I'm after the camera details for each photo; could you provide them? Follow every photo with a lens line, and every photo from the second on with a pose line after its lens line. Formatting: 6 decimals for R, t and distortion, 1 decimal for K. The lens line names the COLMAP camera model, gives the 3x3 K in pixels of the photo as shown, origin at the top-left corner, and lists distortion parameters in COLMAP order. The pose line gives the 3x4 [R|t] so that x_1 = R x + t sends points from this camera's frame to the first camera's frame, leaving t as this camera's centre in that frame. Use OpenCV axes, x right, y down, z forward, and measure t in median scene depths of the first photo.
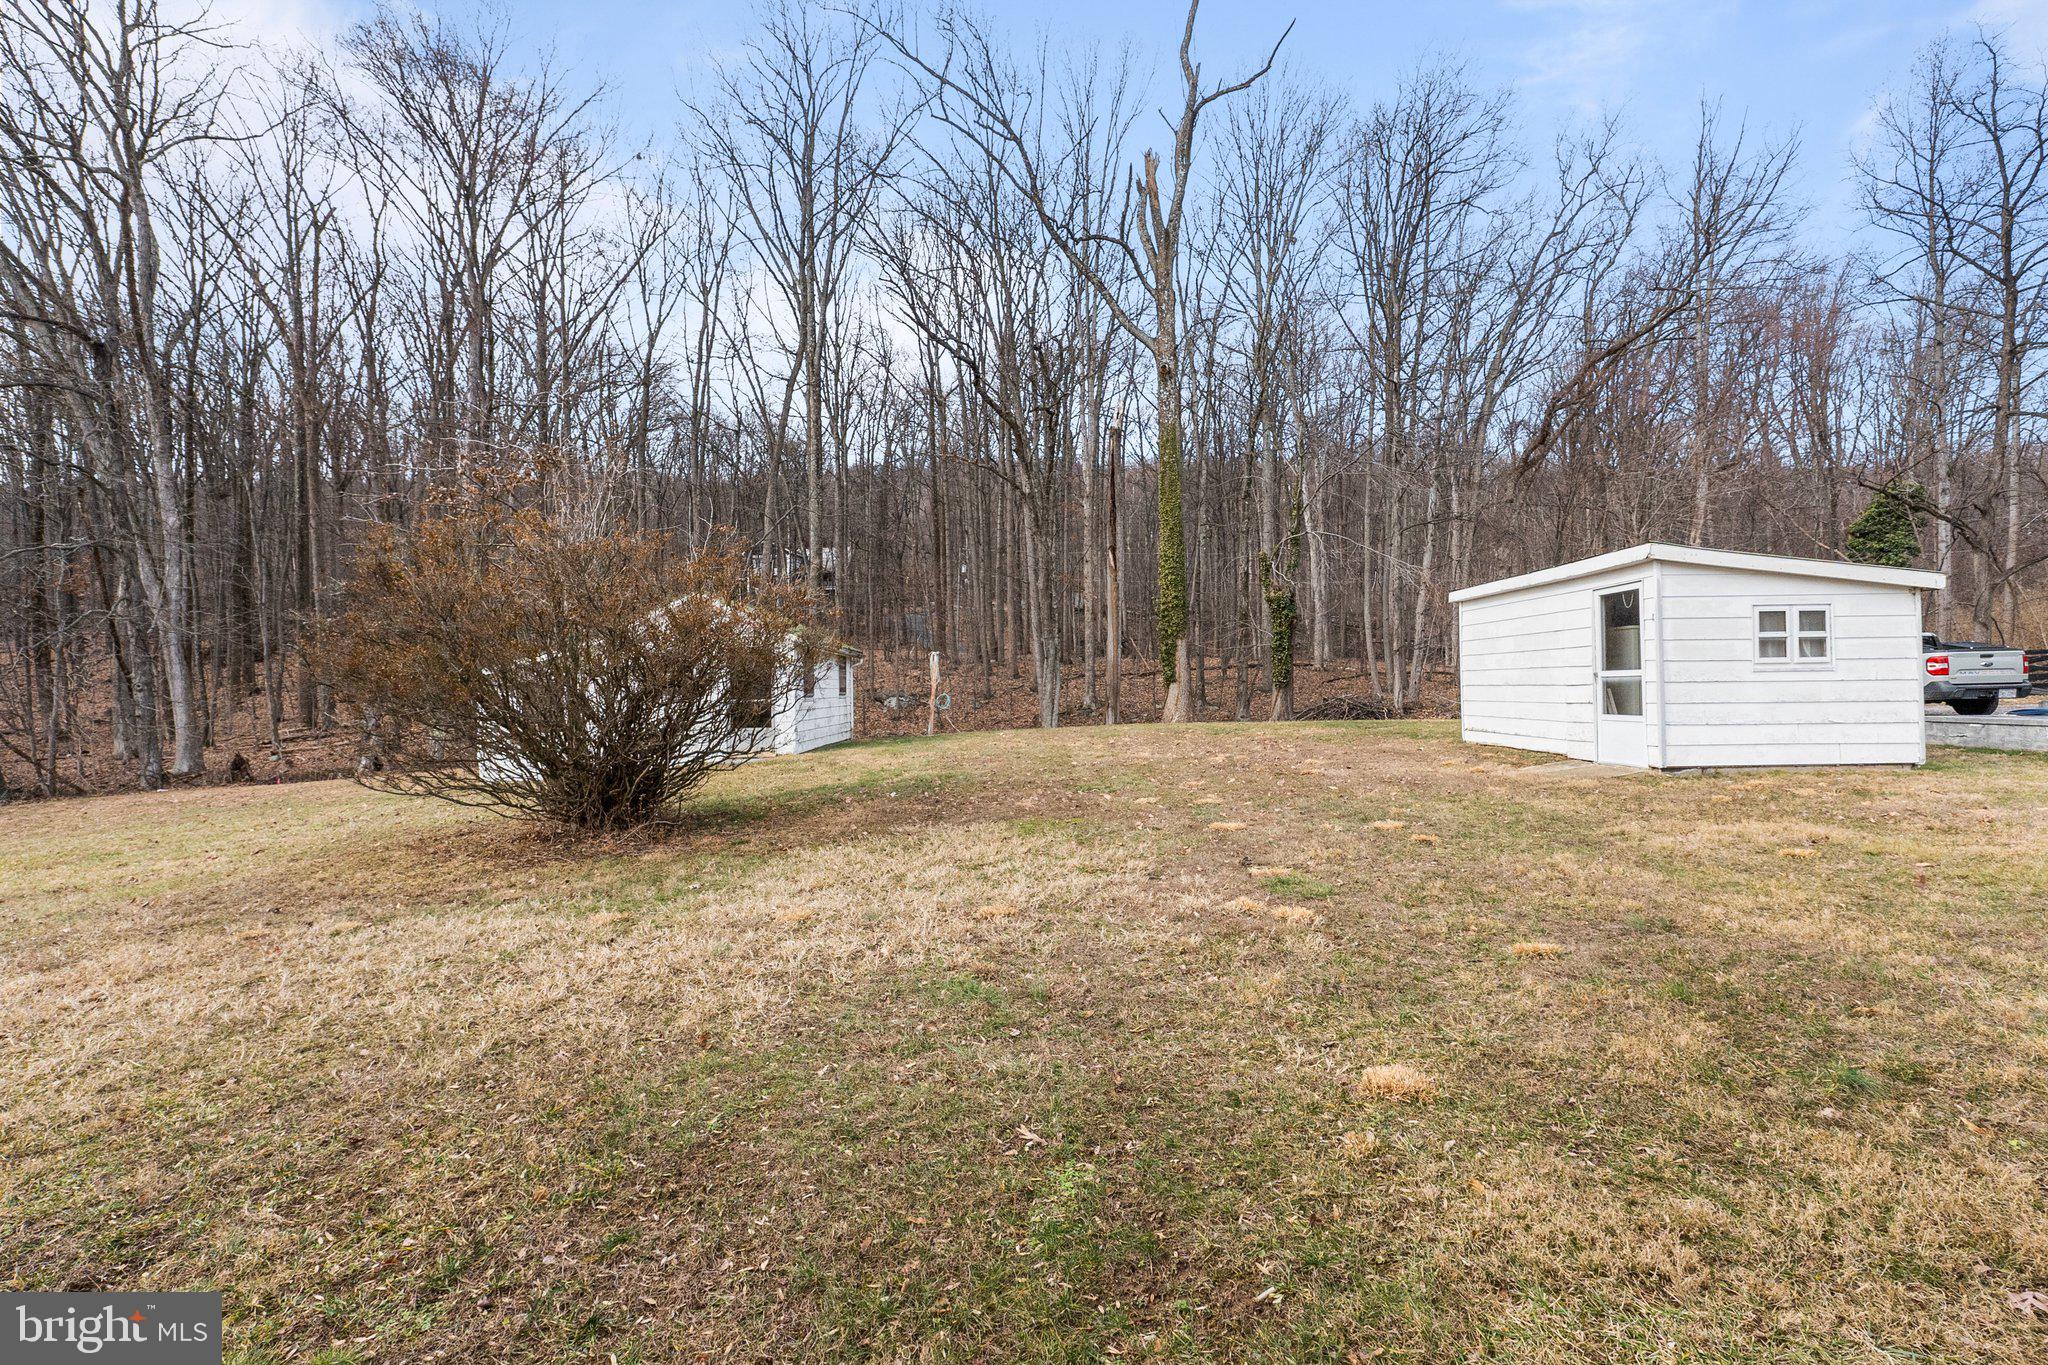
lens RADIAL K [[901.5, 0, 1017.1], [0, 901.5, 661.6], [0, 0, 1]] dist [0.000164, -0.010235]
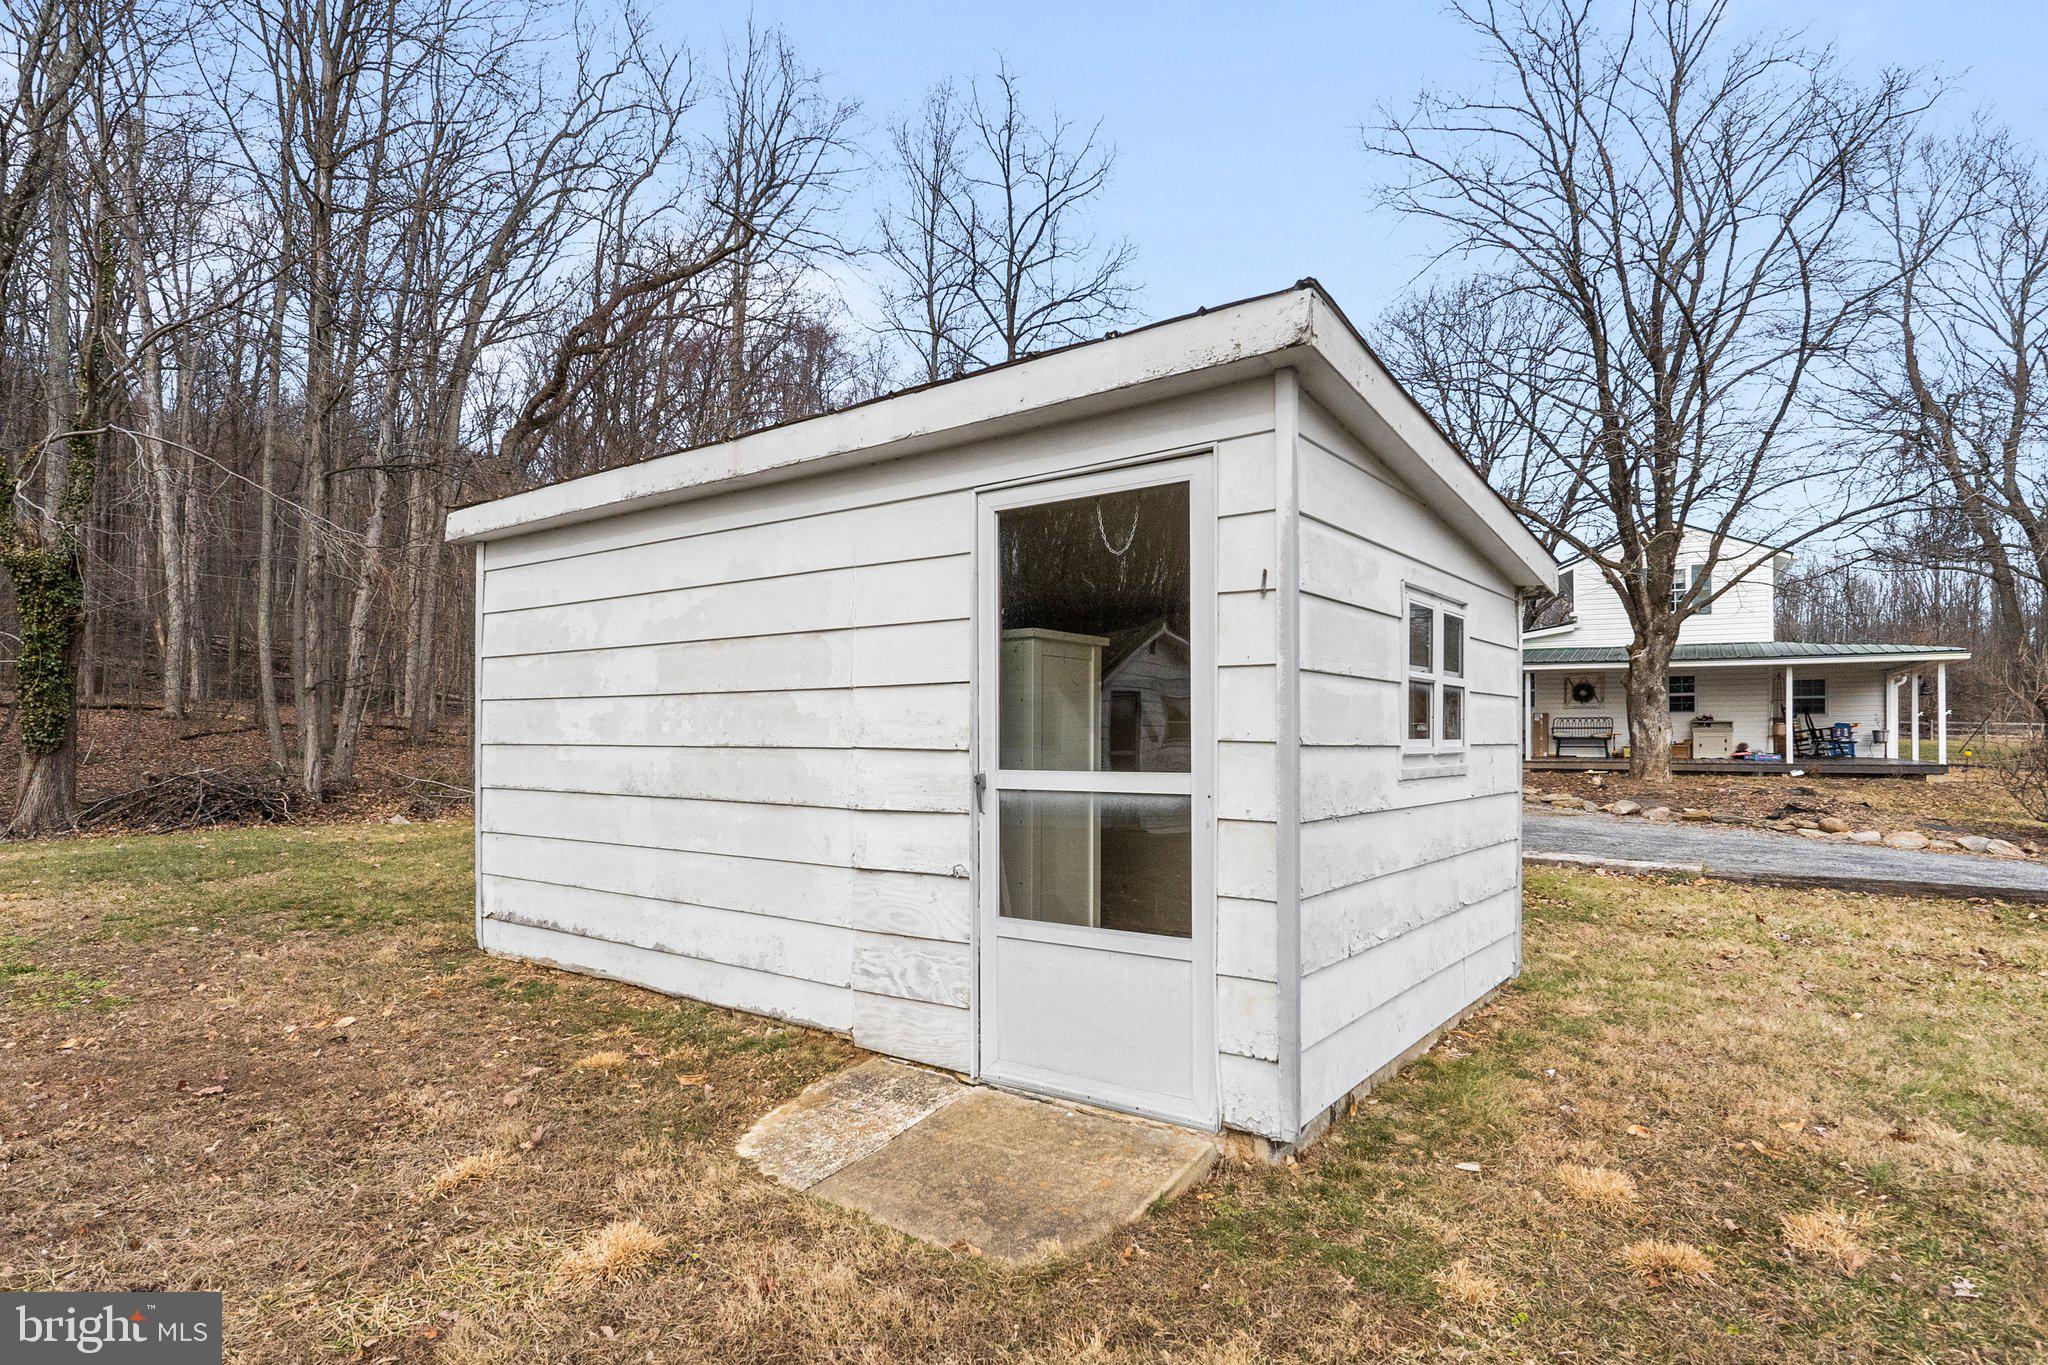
lens RADIAL K [[1153.8, 0, 1021.9], [0, 1153.8, 725.3], [0, 0, 1]] dist [0.001763, 0.000310]
pose [[0.586633, 0.017113, 0.809672, 0.089723], [-0.027731, 0.999615, -0.001036, -0.000913], [-0.809378, -0.021846, 0.586882, 0.199936]]
